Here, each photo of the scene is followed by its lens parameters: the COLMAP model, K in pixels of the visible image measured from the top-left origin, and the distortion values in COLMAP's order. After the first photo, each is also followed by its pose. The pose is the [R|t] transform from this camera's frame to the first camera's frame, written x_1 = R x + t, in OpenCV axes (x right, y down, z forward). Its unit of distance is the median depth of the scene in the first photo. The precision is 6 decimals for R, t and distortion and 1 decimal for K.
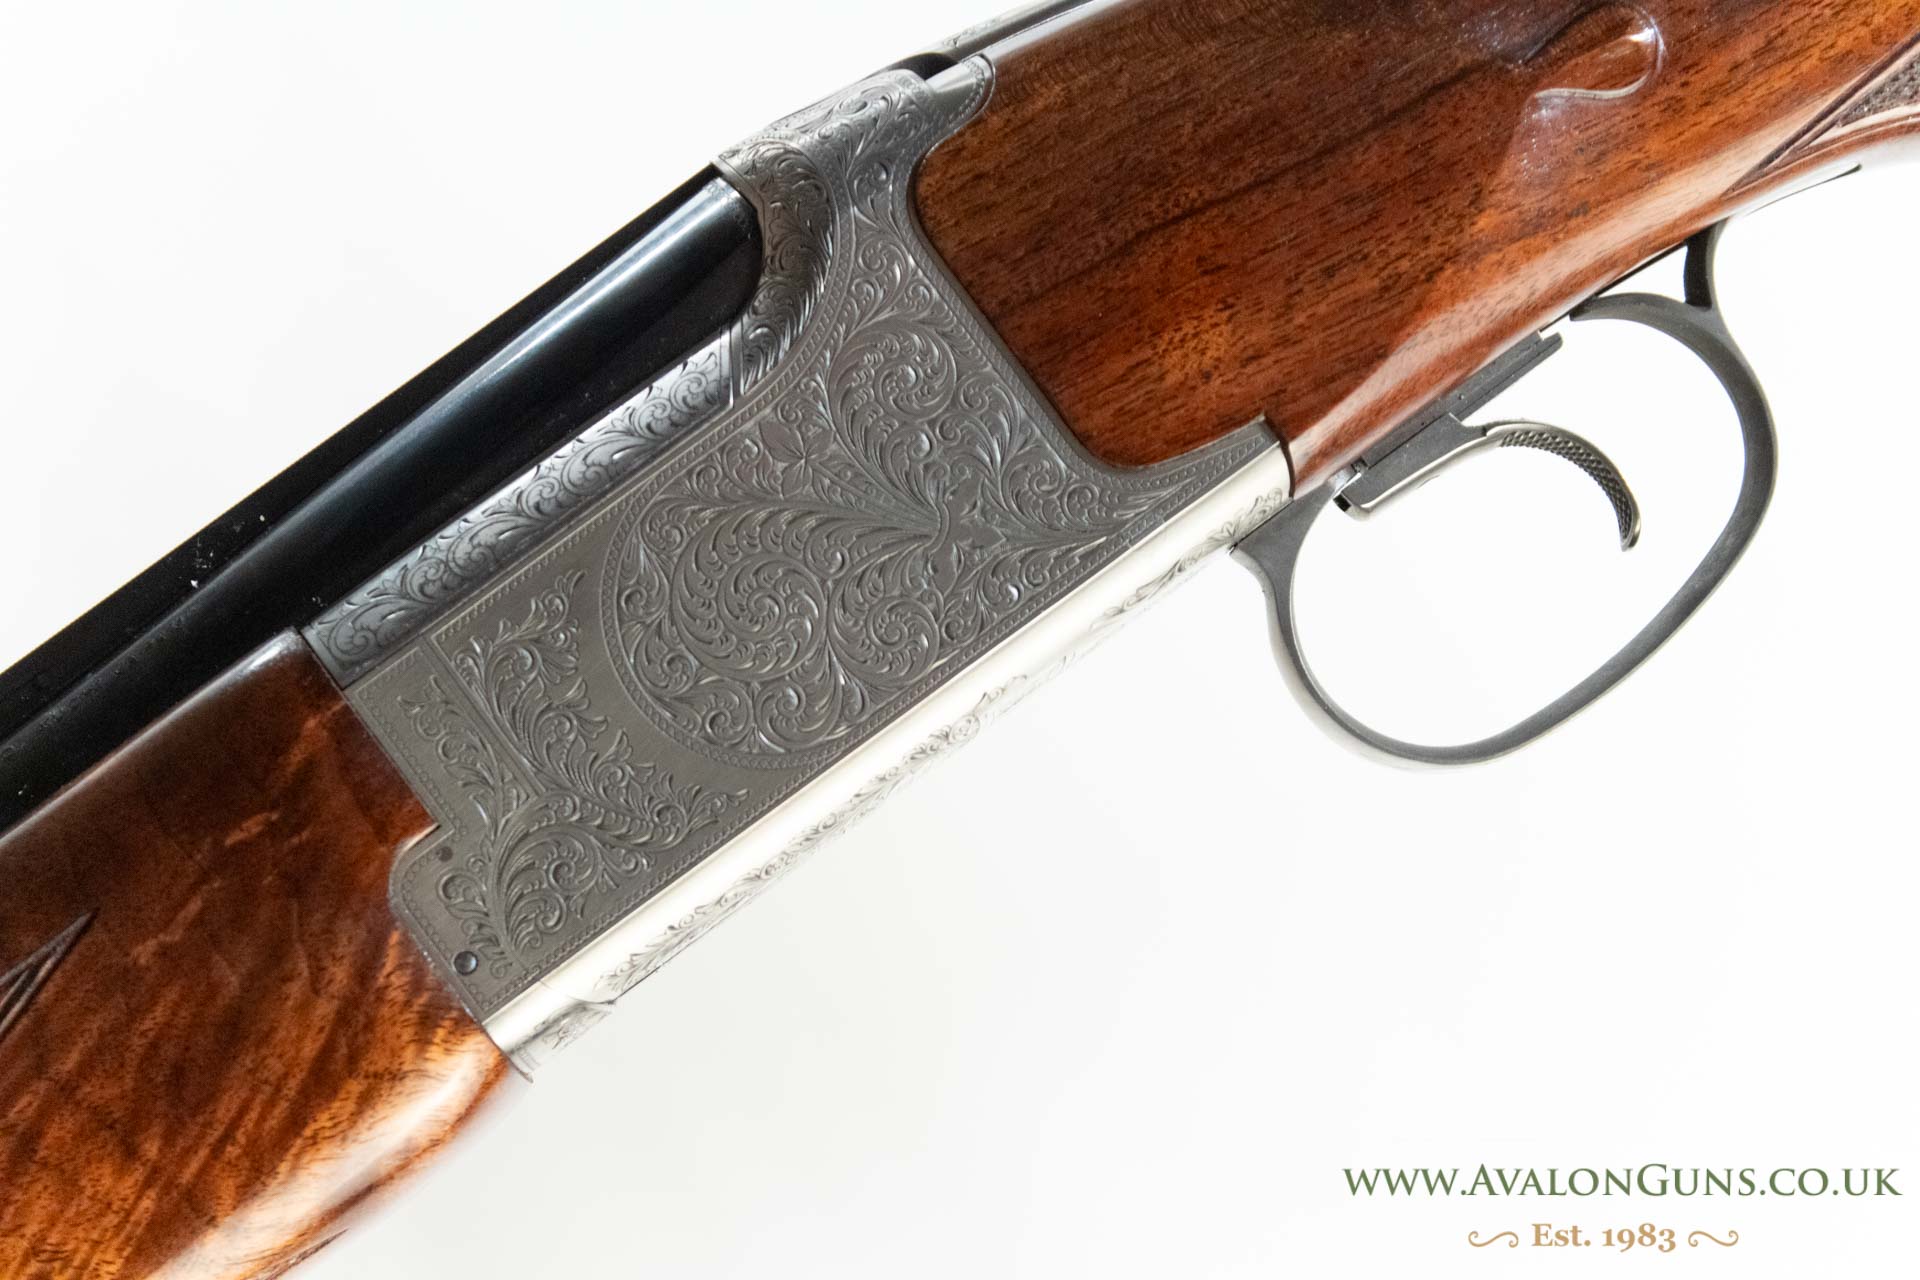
lens RADIAL K [[4815.6, 0, 954.5], [0, 4815.6, 645.3], [0, 0, 1]] dist [0.098782, 0.000000]
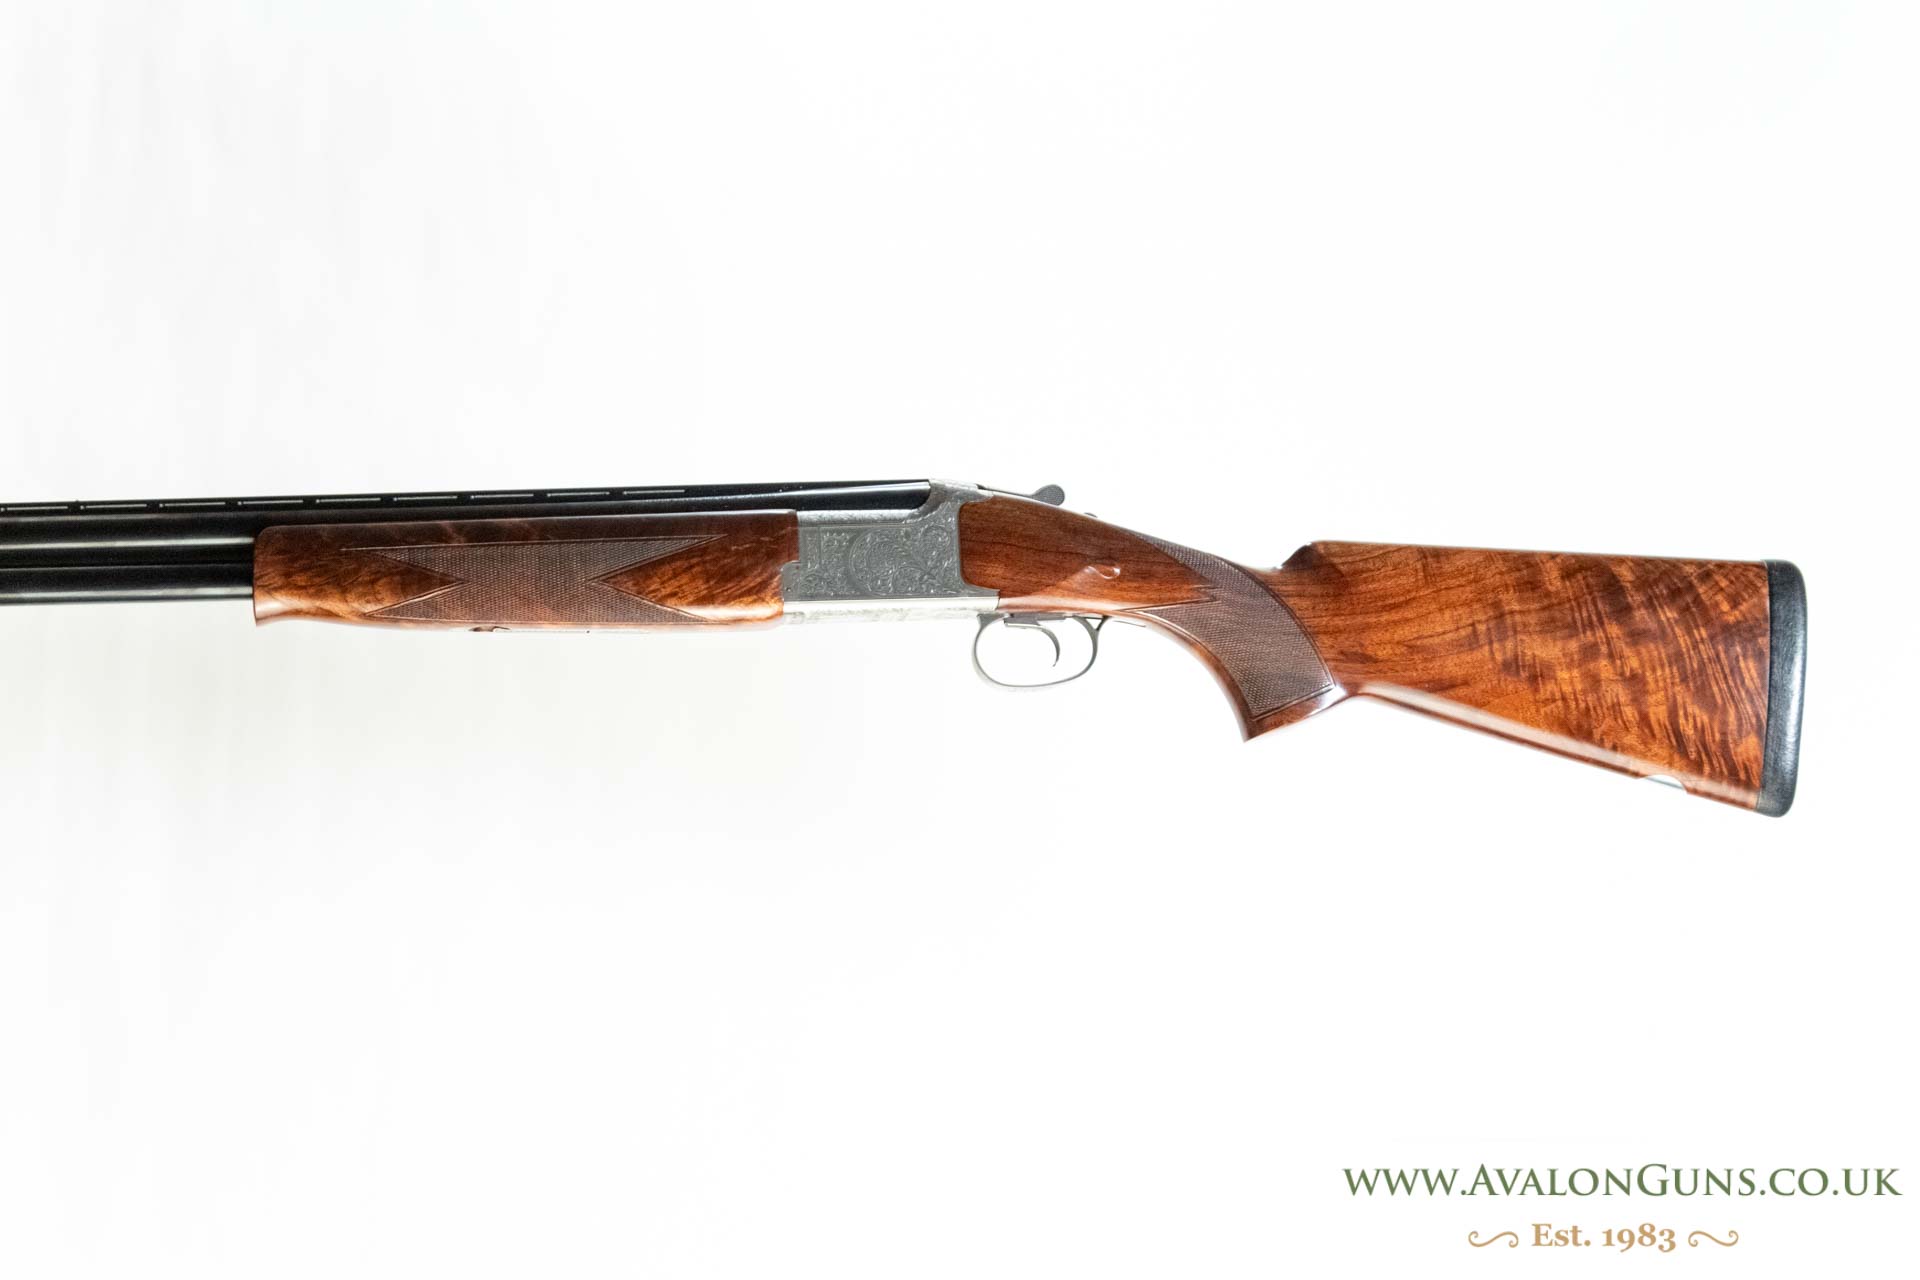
lens RADIAL K [[4450.8, 0, 962.3], [0, 4450.8, 639.2], [0, 0, 1]] dist [0.075052, 0.000000]
pose [[0.830412, 0.556677, -0.022955, 0.157103], [-0.555488, 0.824050, -0.111239, 0.475620], [-0.043008, 0.105125, 0.993529, -3.156449]]
